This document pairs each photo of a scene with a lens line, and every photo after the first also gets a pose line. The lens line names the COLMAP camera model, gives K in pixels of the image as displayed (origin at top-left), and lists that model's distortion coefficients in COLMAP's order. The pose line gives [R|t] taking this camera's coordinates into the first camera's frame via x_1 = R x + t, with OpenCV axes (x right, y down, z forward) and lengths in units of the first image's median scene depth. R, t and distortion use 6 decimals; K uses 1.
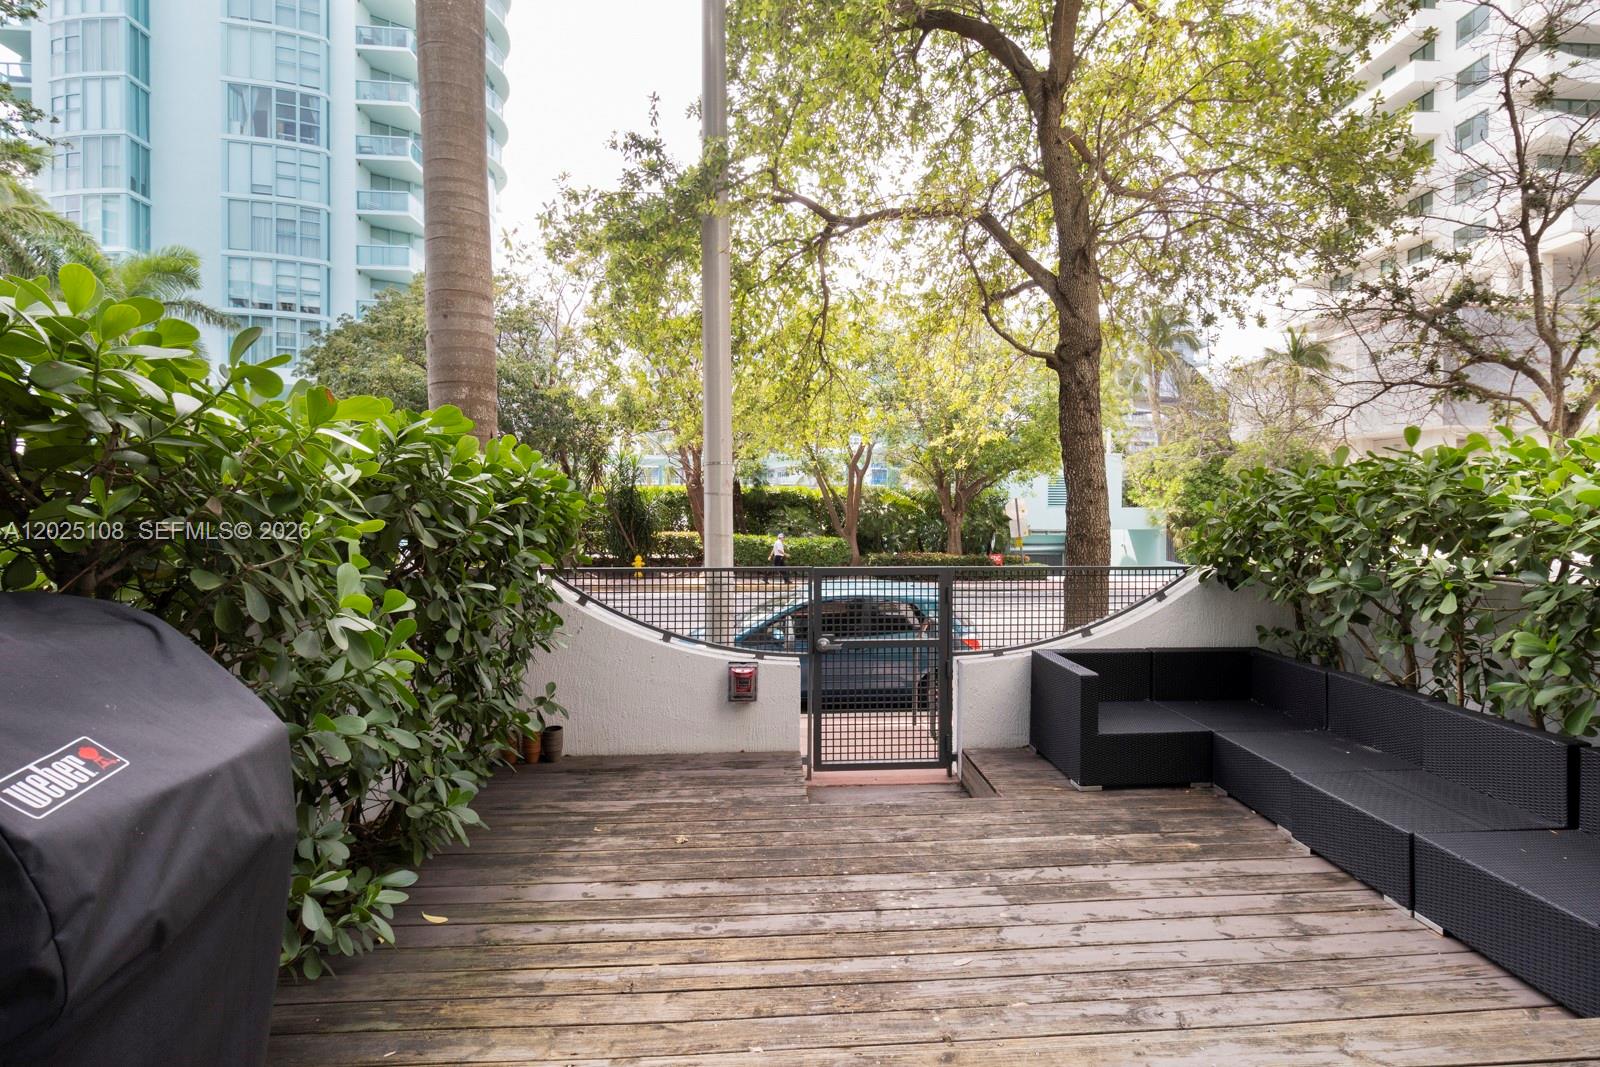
lens RADIAL K [[747.5, 0, 859.4], [0, 747.5, 510.1], [0, 0, 1]] dist [0.002336, 0.000478]
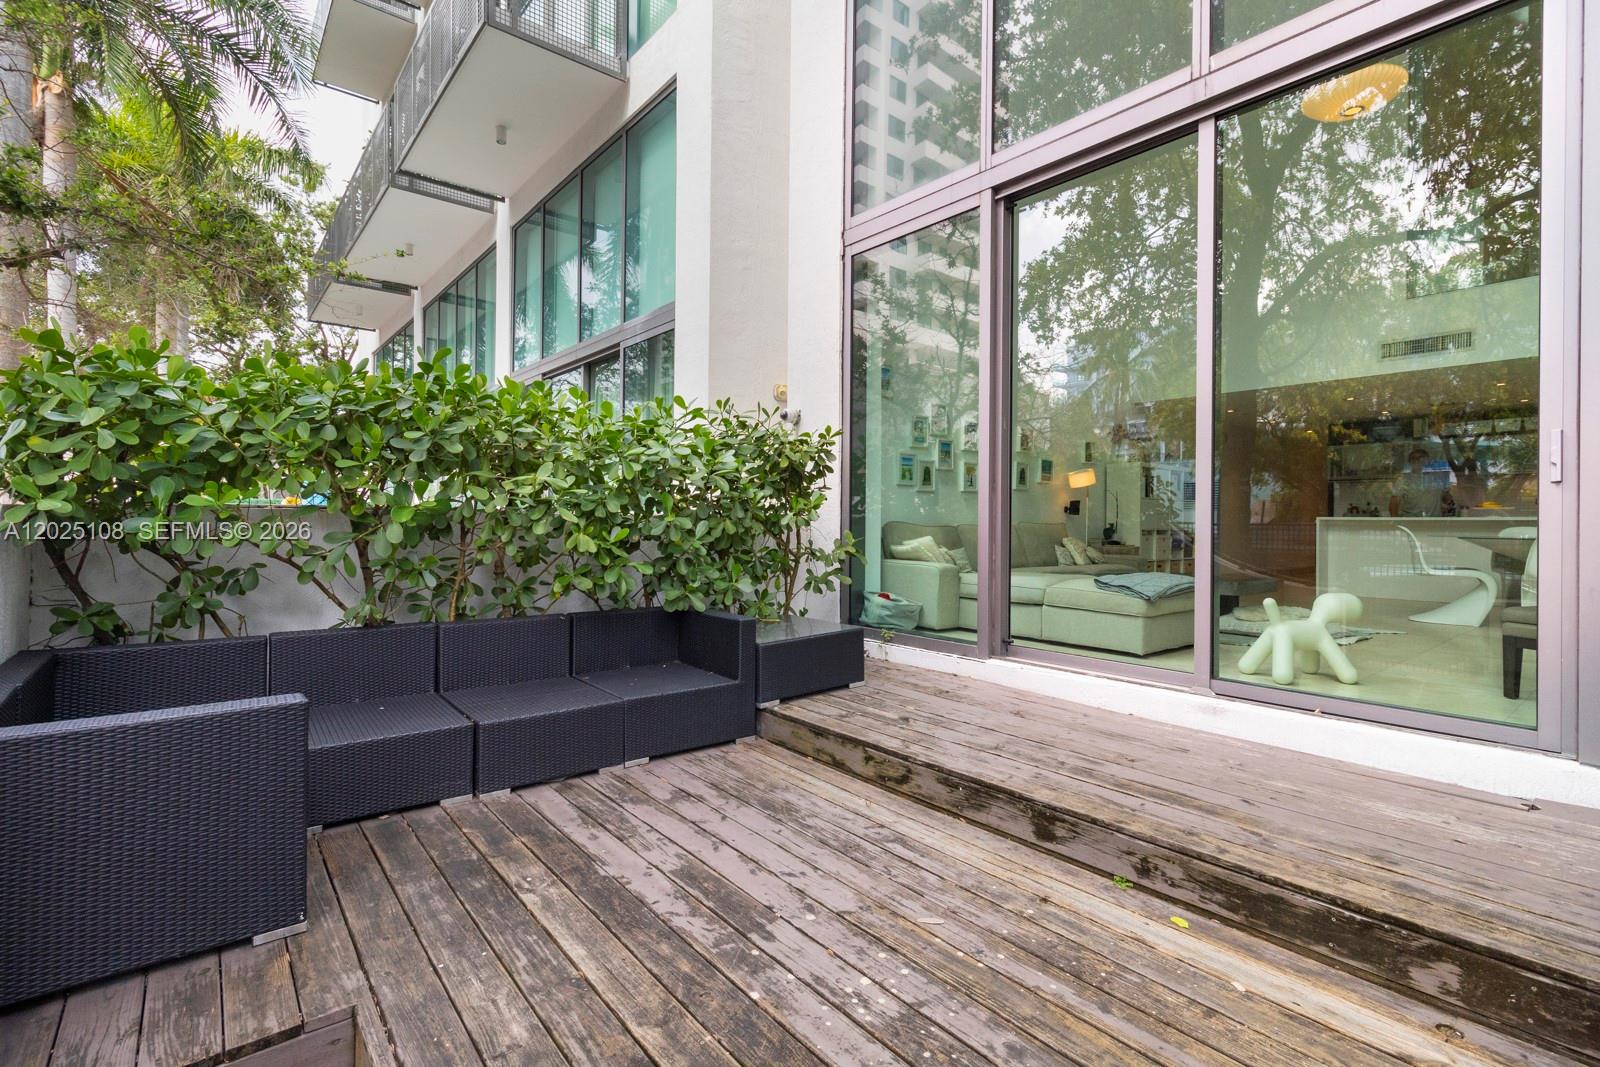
lens RADIAL K [[747.5, 0, 806.5], [0, 747.5, 527.5], [0, 0, 1]] dist [0.002336, 0.000478]
pose [[-0.540983, -0.019613, 0.840805, -0.346560], [-0.012513, 0.999805, 0.015272, 0.101814], [-0.840941, -0.002259, -0.541122, 1.111100]]
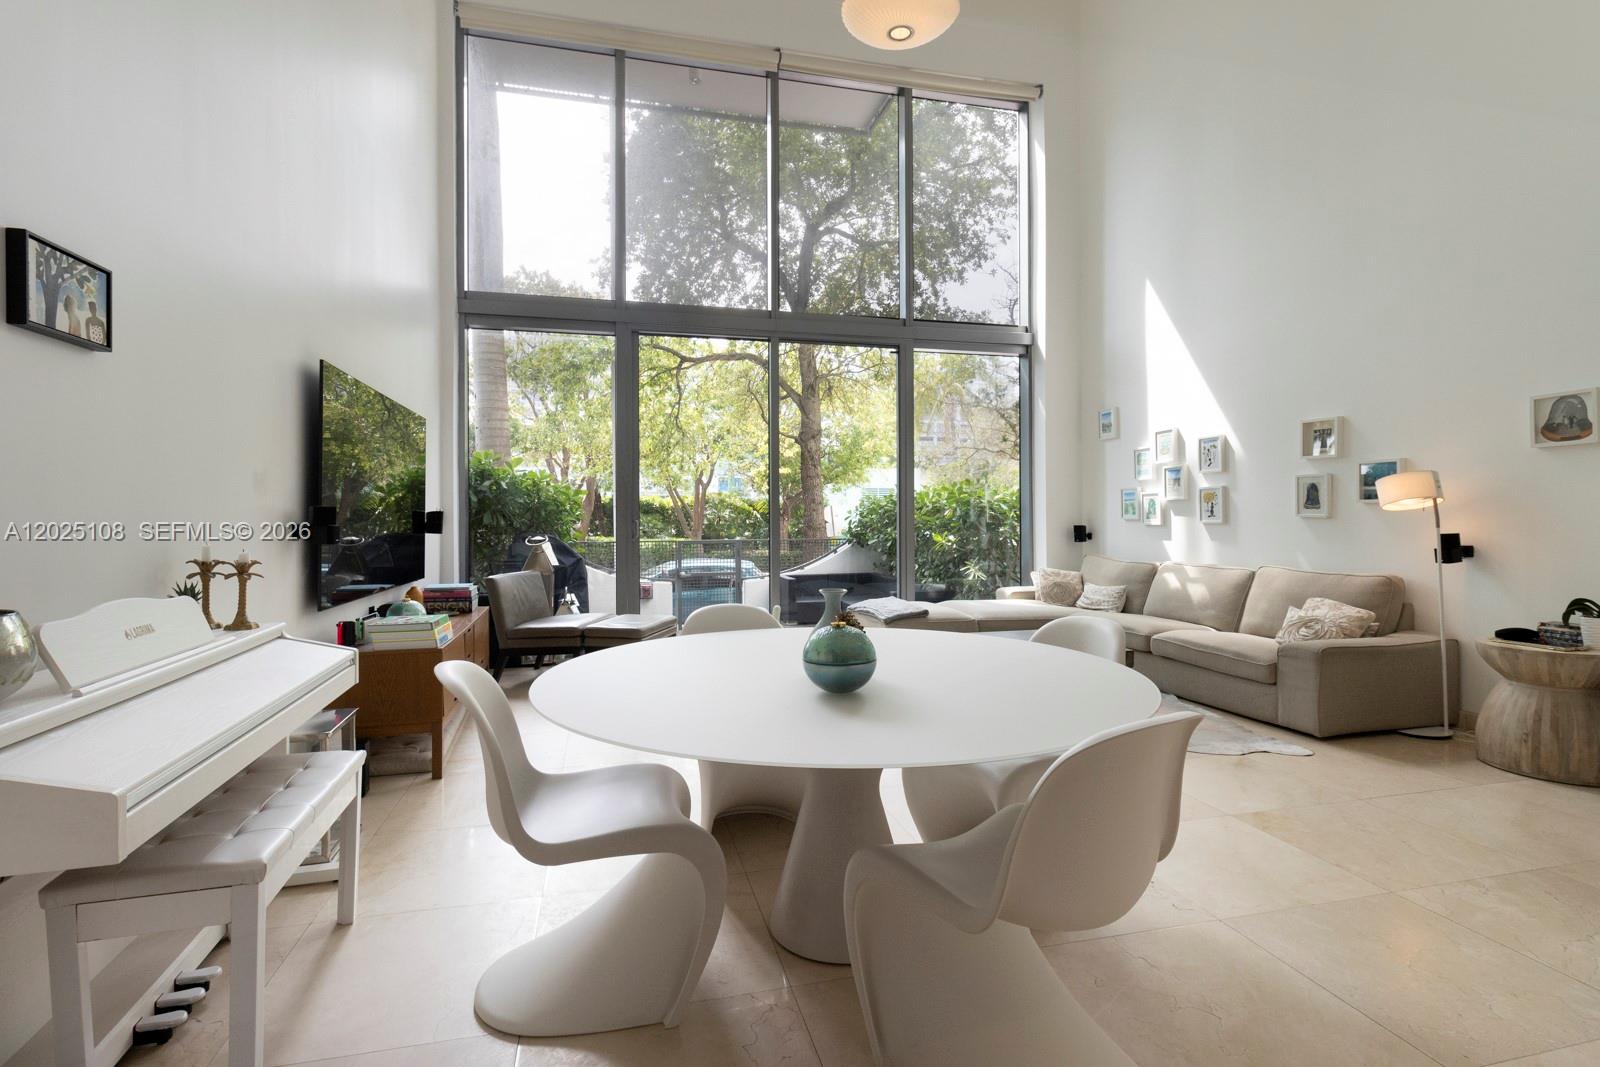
lens RADIAL K [[747.5, 0, 803.4], [0, 747.5, 518.8], [0, 0, 1]] dist [0.002336, 0.000478]
pose [[0.991640, -0.009779, 0.128664, 0.028903], [0.009291, 0.999947, 0.004396, 0.005717], [-0.128700, -0.003164, 0.991679, -1.808839]]
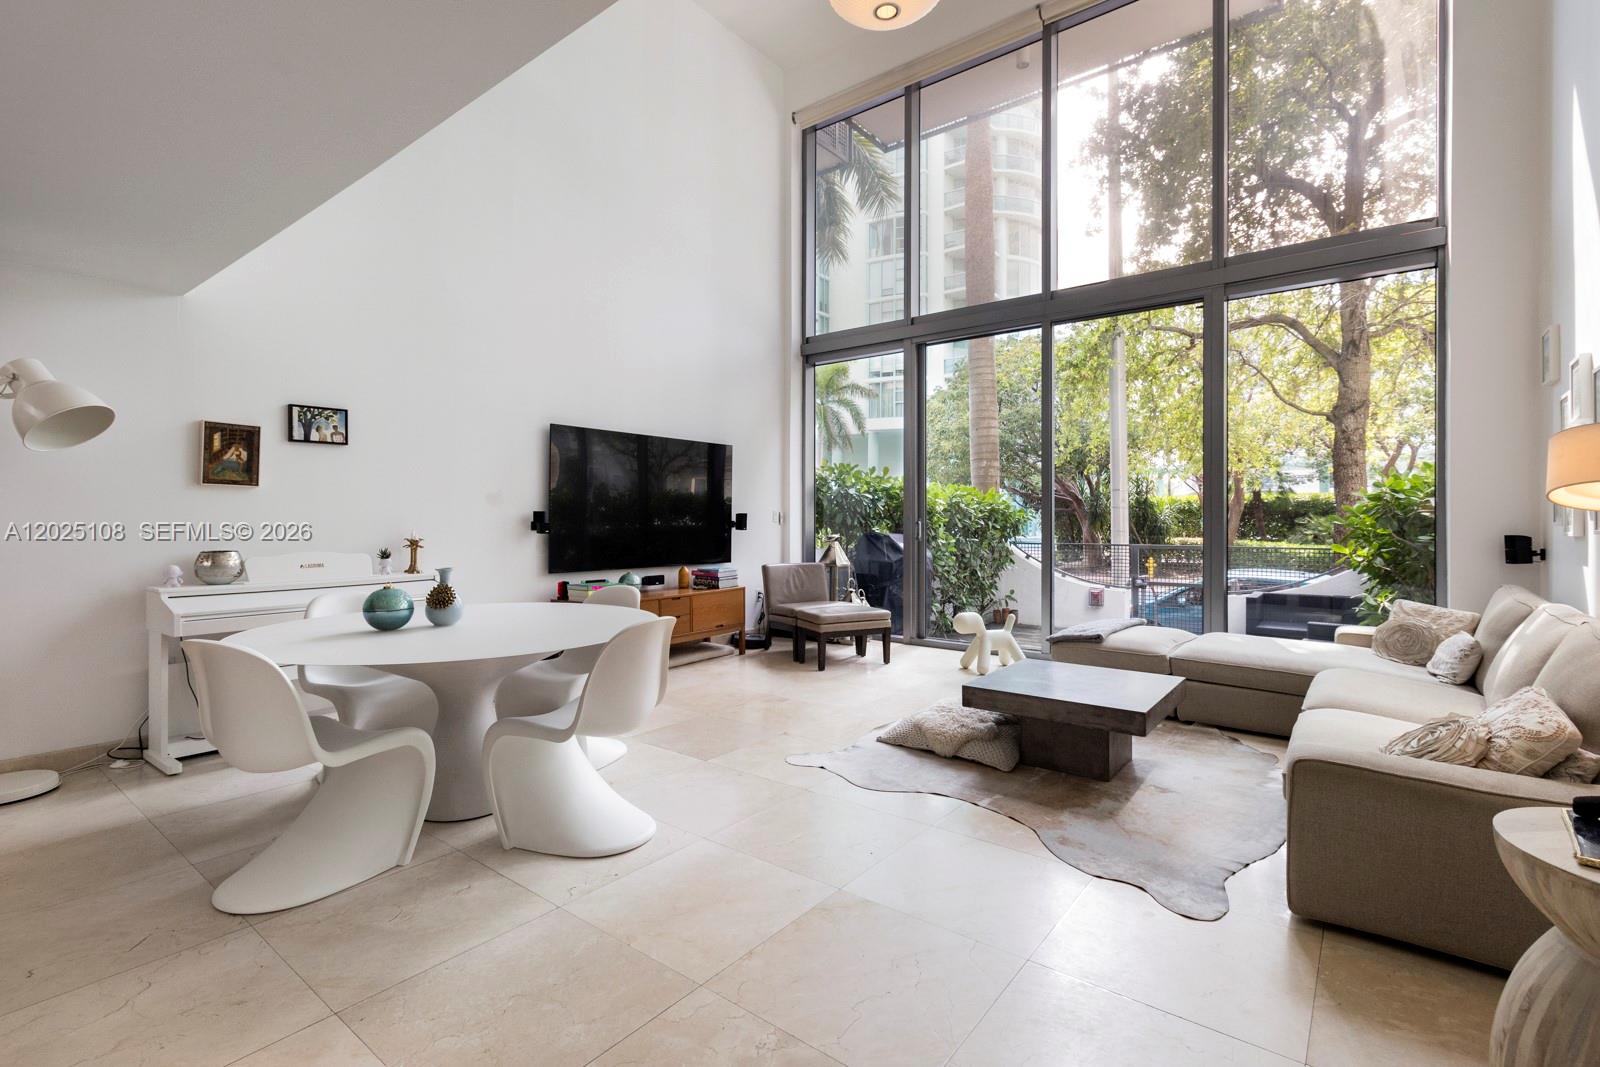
lens RADIAL K [[747.5, 0, 799.8], [0, 747.5, 529.3], [0, 0, 1]] dist [0.002336, 0.000478]
pose [[0.707936, 0.004235, -0.706264, 1.050520], [0.004837, 0.999930, 0.010843, 0.012663], [0.706260, -0.011092, 0.707866, -1.545240]]
